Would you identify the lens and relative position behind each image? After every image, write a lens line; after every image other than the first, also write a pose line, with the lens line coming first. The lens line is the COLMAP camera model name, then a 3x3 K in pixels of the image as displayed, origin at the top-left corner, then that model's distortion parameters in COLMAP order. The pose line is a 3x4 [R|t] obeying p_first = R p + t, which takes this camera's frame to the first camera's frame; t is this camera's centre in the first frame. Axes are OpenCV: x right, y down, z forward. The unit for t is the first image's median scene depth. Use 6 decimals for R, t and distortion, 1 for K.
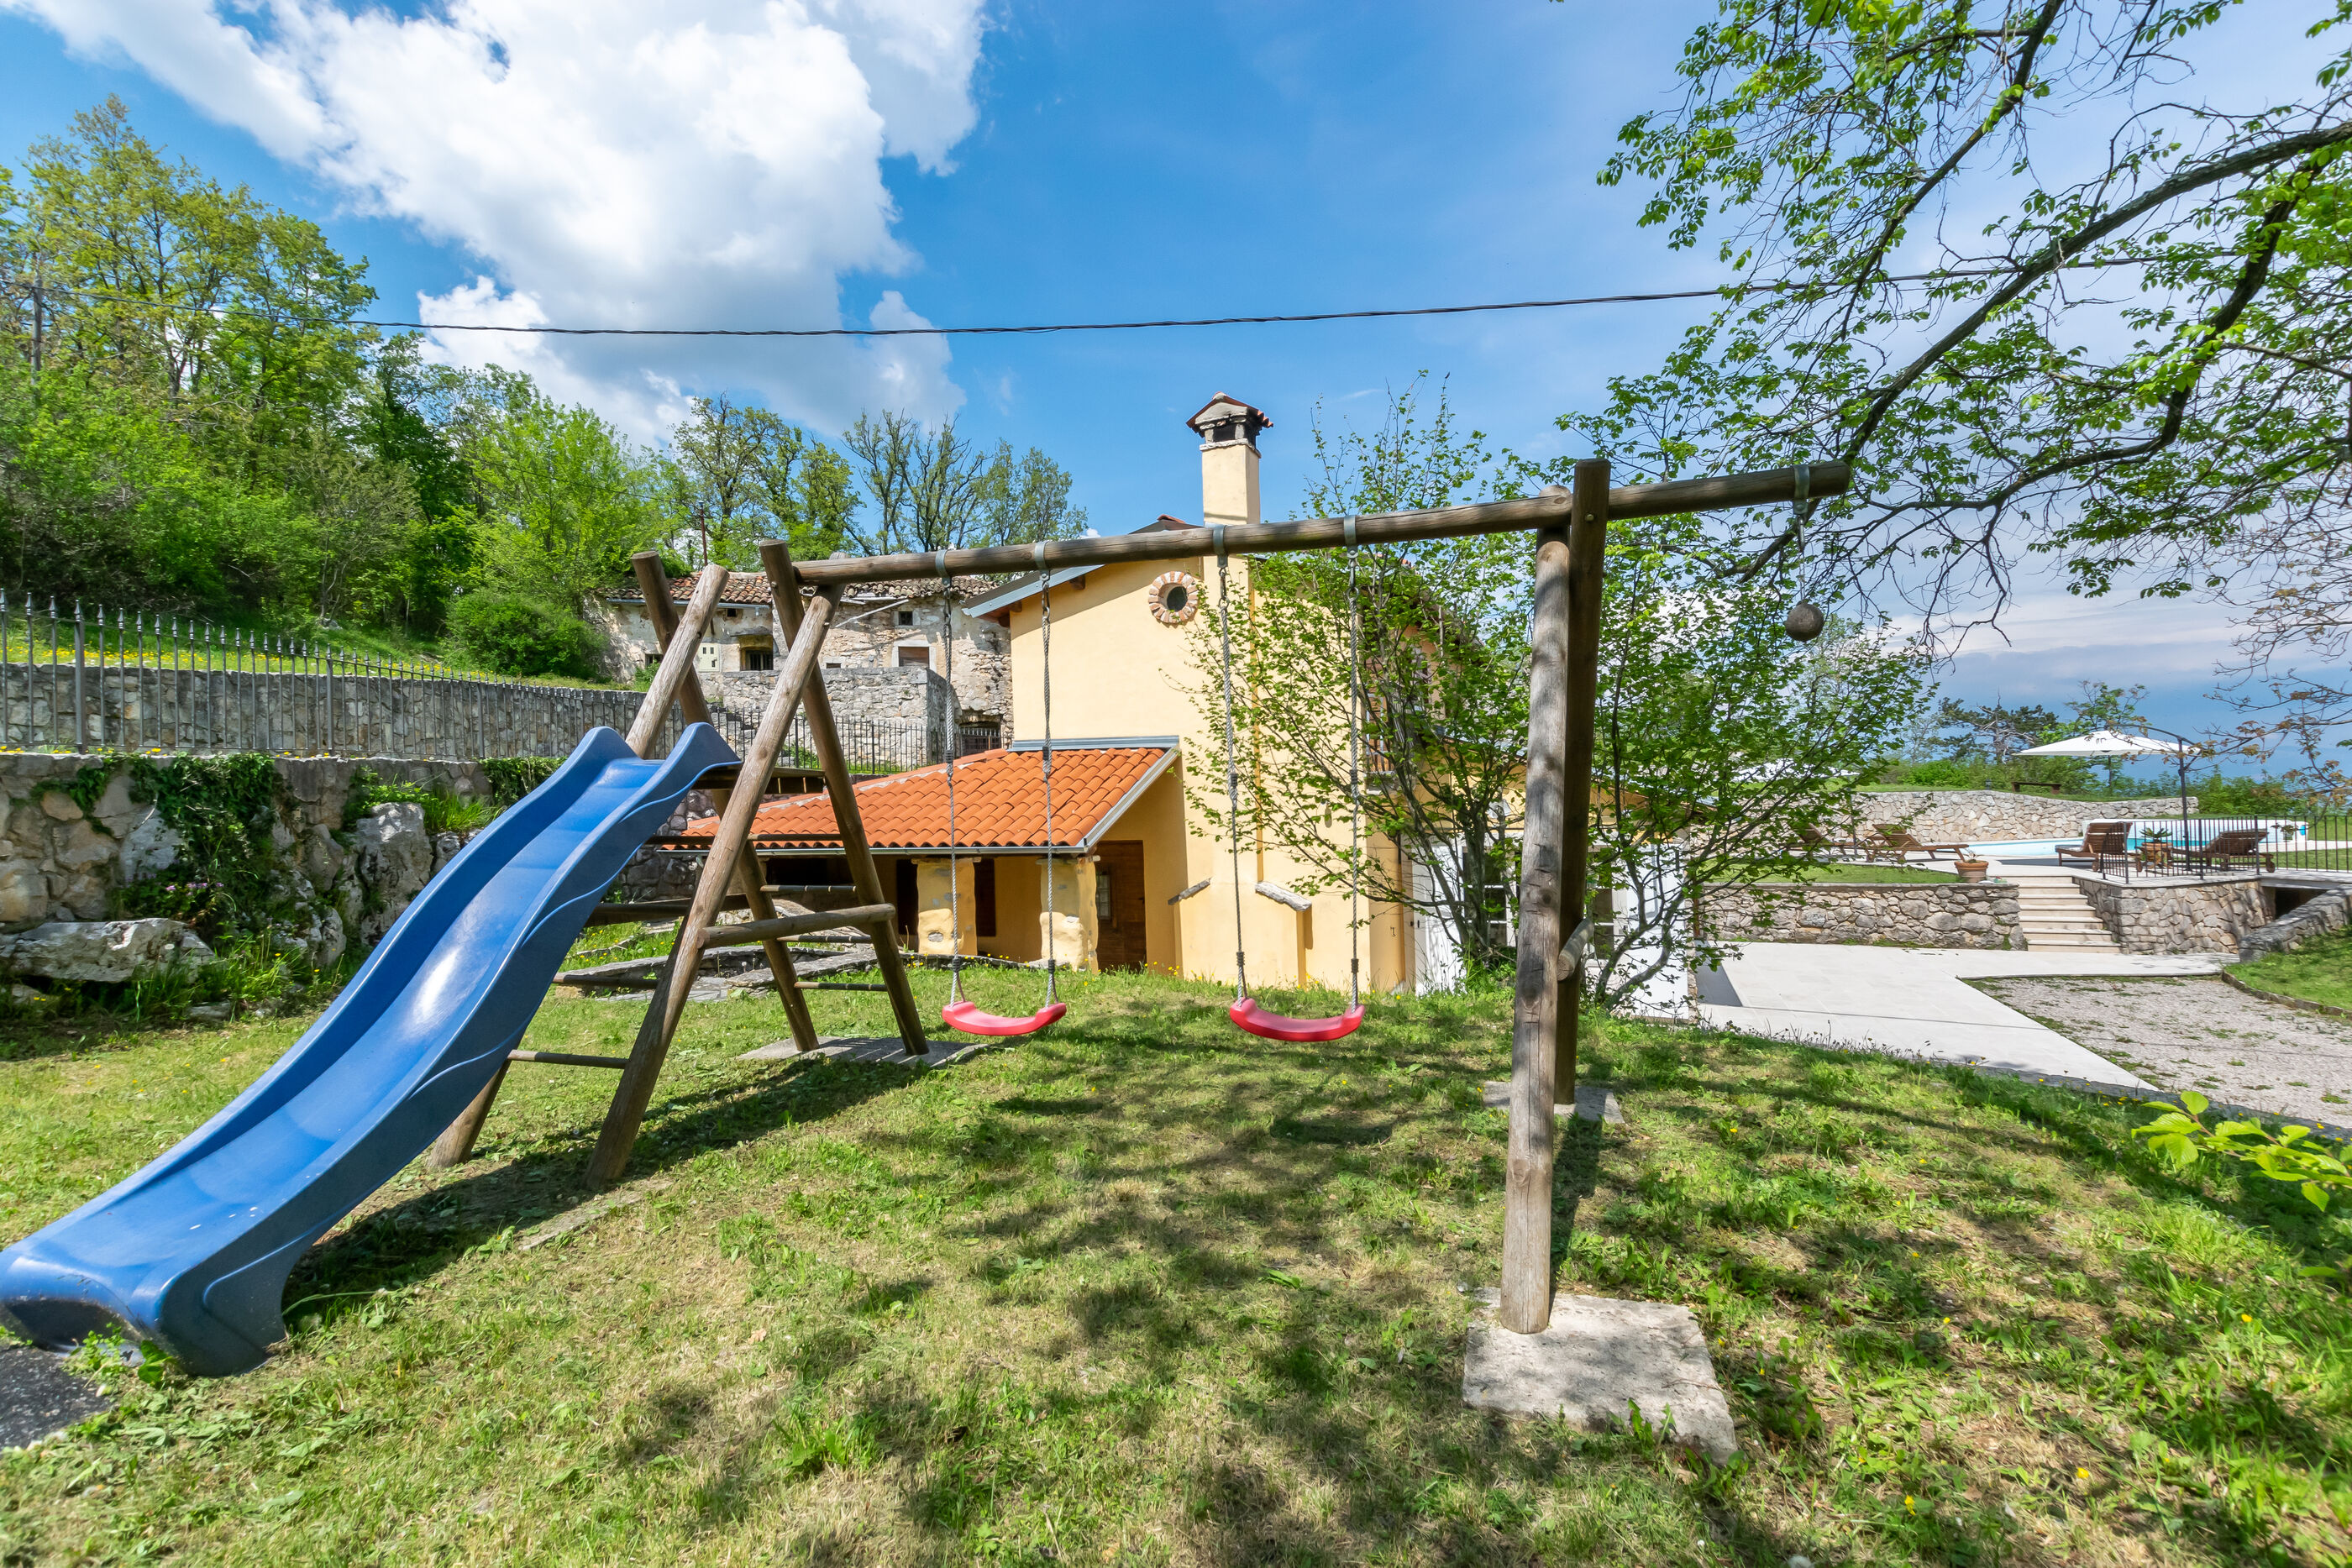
lens RADIAL K [[1030.8, 0, 1165.5], [0, 1030.8, 820.6], [0, 0, 1]] dist [0.006296, -0.000255]
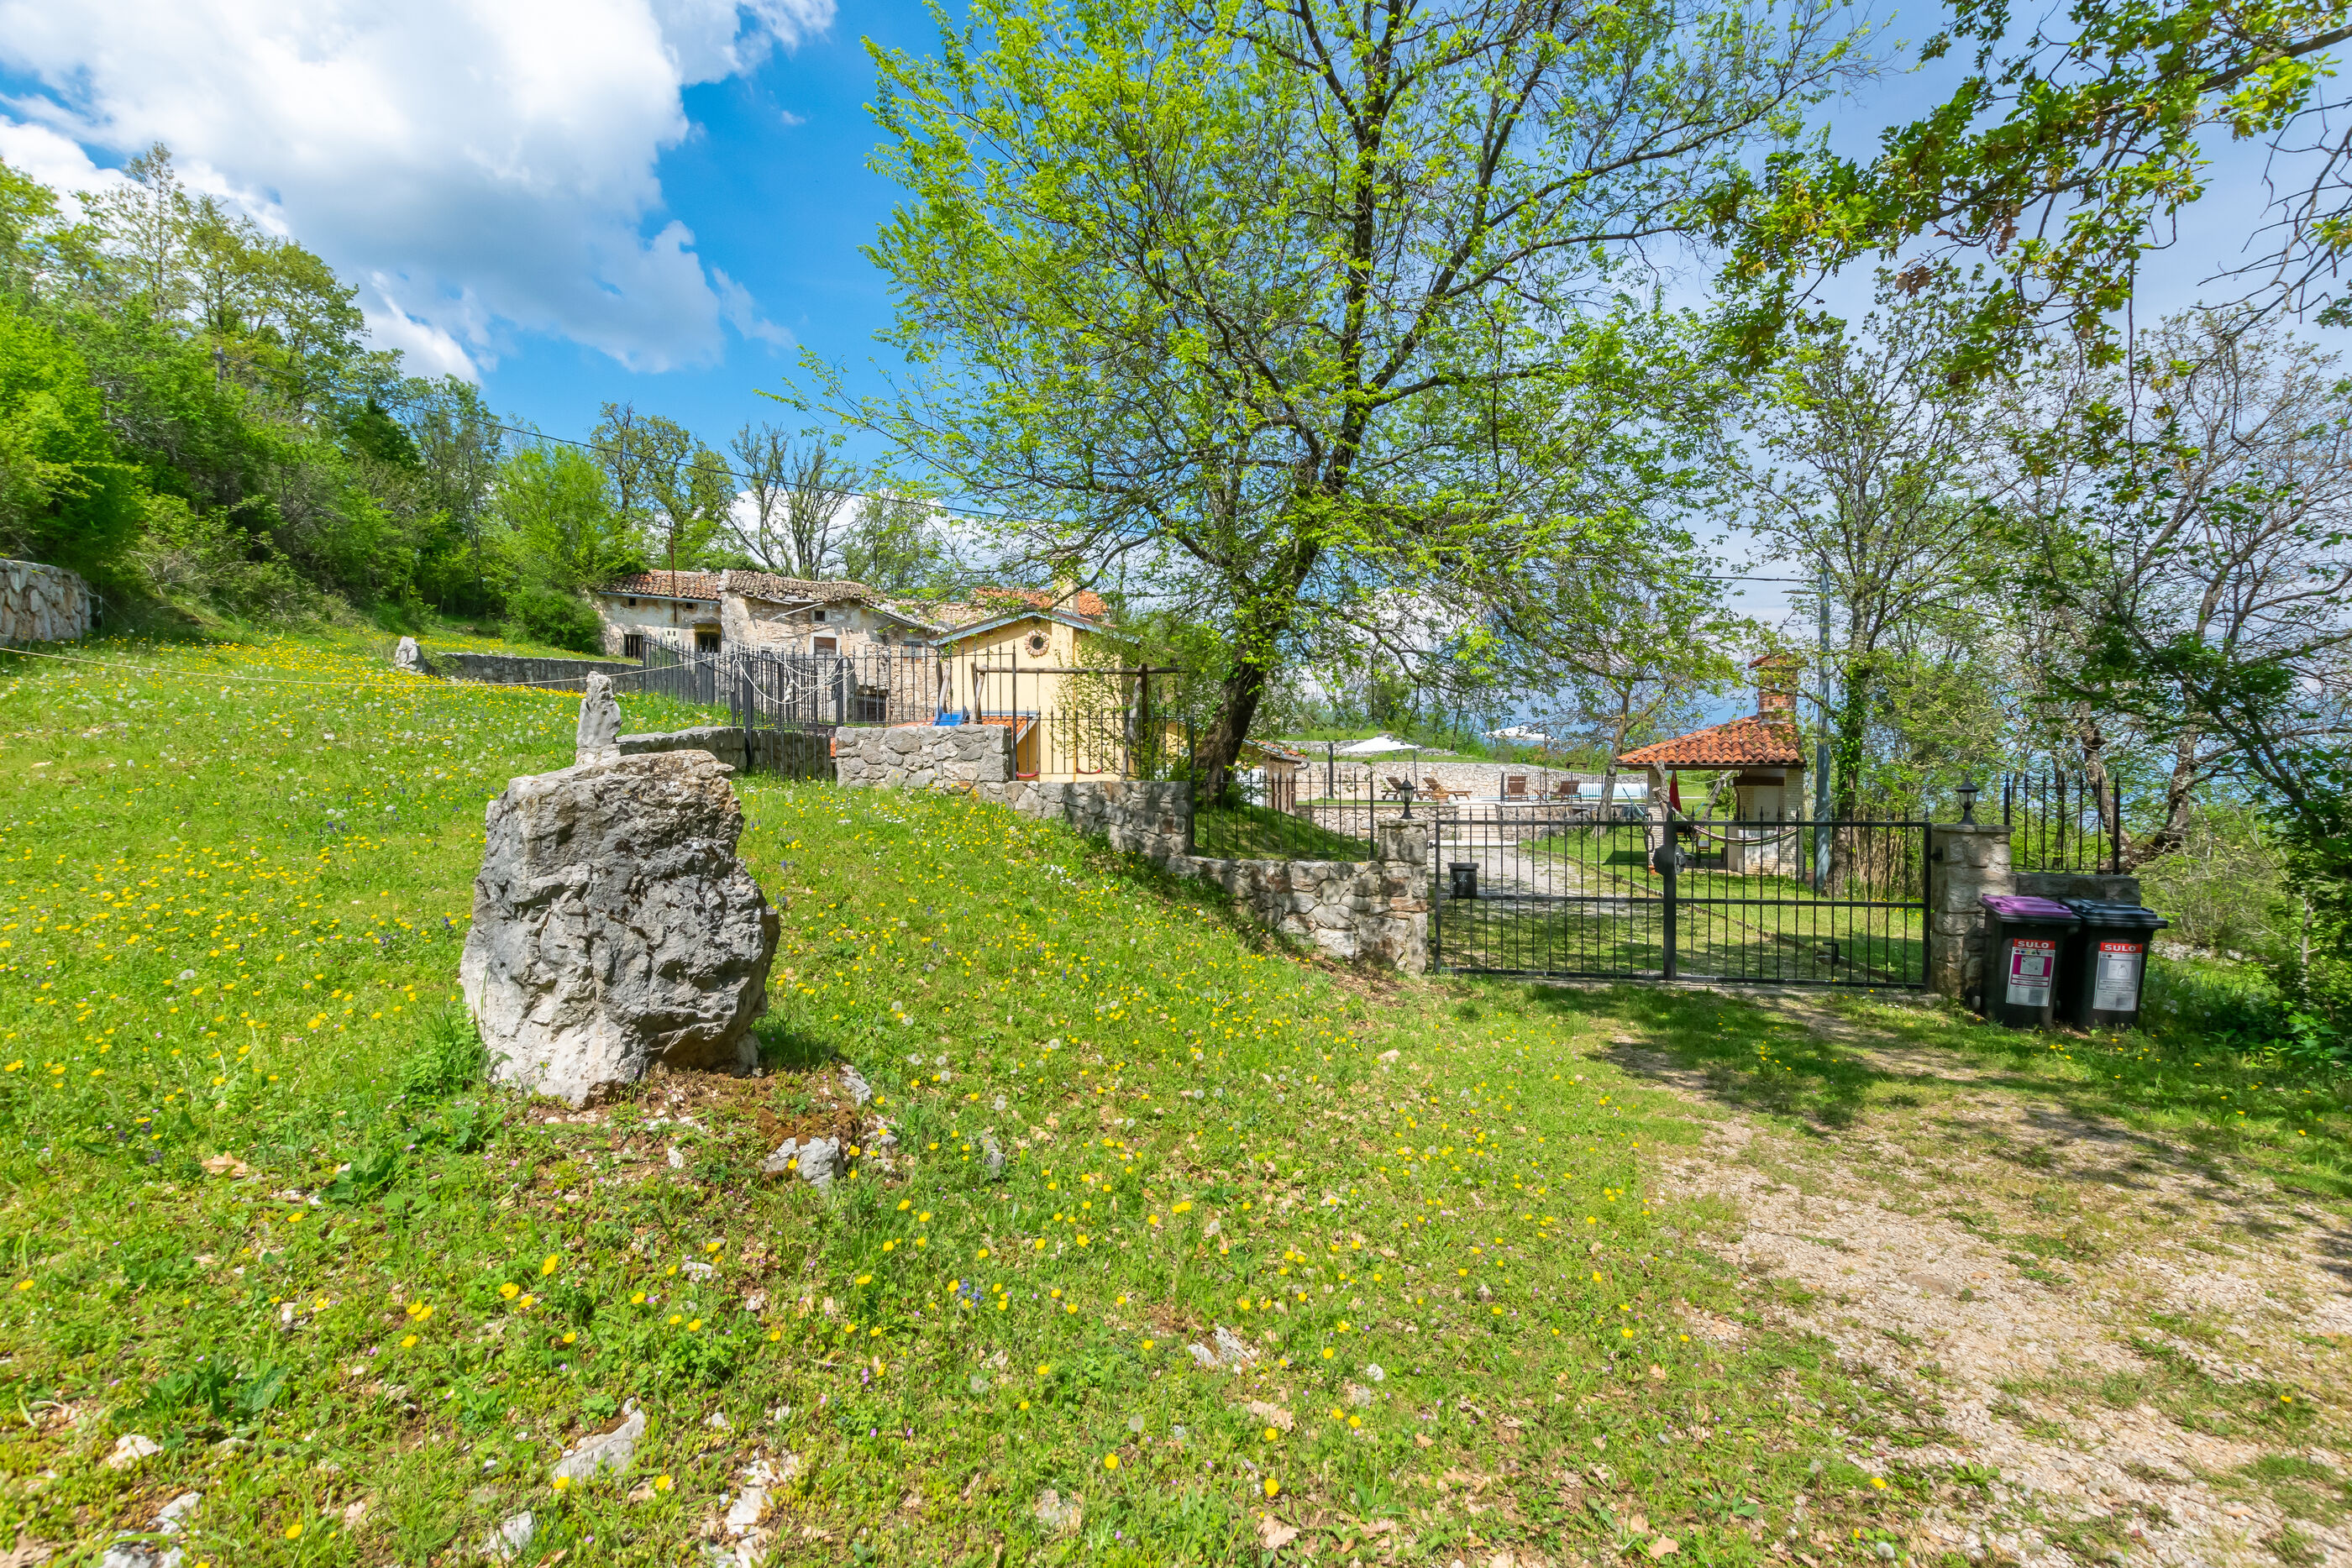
lens RADIAL K [[1030.8, 0, 1165.5], [0, 1030.8, 820.6], [0, 0, 1]] dist [0.006296, -0.000255]
pose [[0.983545, 0.019225, 0.179640, -0.041936], [-0.023365, 0.999507, 0.020958, 0.036431], [-0.179148, -0.024811, 0.983509, -0.442434]]
